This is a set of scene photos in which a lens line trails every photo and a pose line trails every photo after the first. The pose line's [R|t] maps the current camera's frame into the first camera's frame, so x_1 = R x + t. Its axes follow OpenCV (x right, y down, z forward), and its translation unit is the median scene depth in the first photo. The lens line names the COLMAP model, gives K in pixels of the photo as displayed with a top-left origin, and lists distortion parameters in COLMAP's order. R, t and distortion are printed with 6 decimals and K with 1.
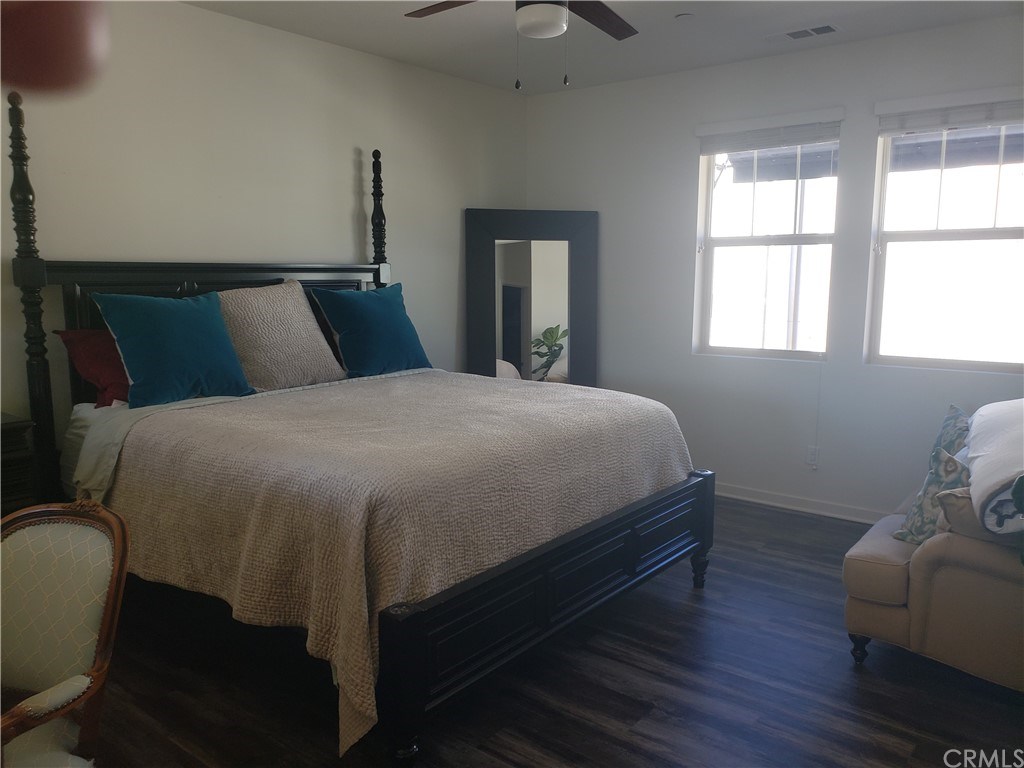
lens RADIAL K [[779.4, 0, 508.5], [0, 779.4, 385.5], [0, 0, 1]] dist [-0.003126, -0.022610]
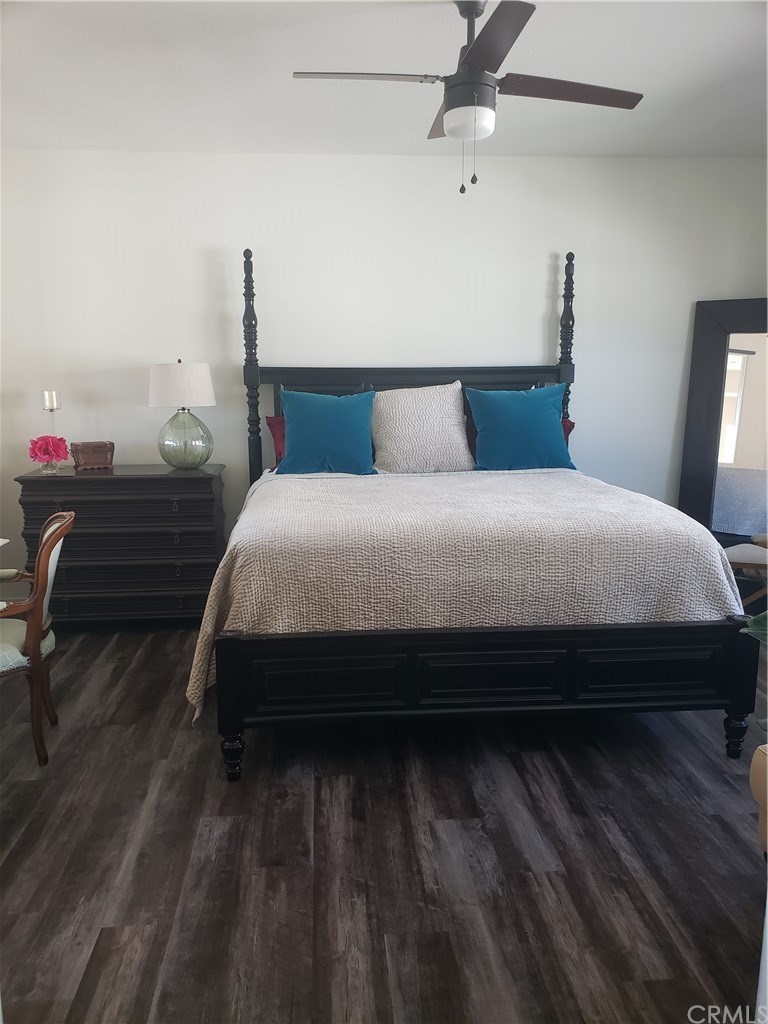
lens RADIAL K [[779.4, 0, 376.5], [0, 779.4, 513.1], [0, 0, 1]] dist [-0.003126, -0.022610]
pose [[0.675641, 0.122054, -0.727058, 0.611349], [-0.098140, 0.992313, 0.075385, -0.022858], [0.730670, 0.020420, 0.682425, 0.180358]]
